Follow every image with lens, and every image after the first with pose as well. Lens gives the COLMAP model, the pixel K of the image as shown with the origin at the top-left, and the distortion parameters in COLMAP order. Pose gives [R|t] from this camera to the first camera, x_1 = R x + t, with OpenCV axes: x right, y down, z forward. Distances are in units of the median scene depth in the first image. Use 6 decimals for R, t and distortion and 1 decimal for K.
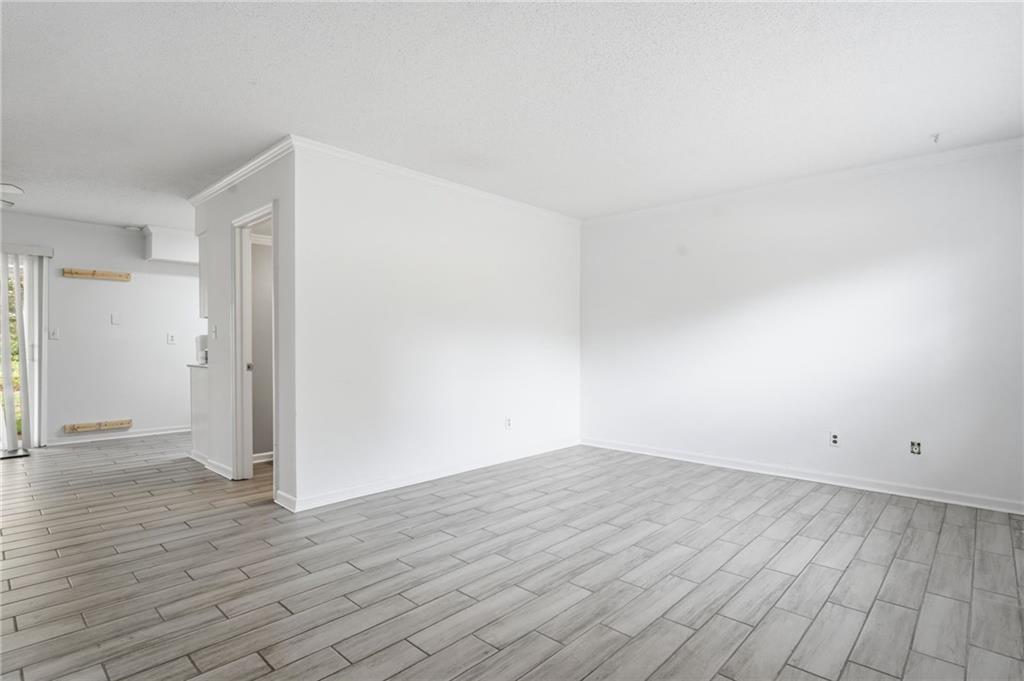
lens RADIAL K [[519.2, 0, 512.0], [0, 519.2, 340.5], [0, 0, 1]] dist [-0.001334, -0.000158]
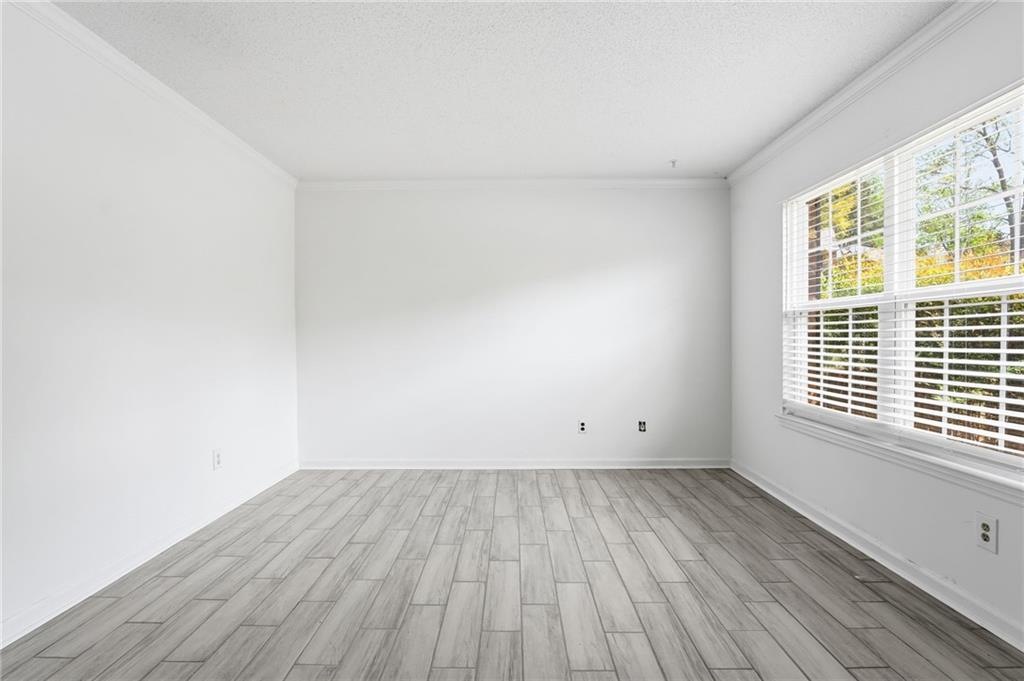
lens RADIAL K [[501.4, 0, 512.0], [0, 501.4, 340.5], [0, 0, 1]] dist [-0.016373, 0.000254]
pose [[0.741409, -0.007295, 0.671013, -0.215714], [0.001991, 0.999960, 0.008671, 0.002549], [-0.671050, -0.005093, 0.741394, 0.386386]]
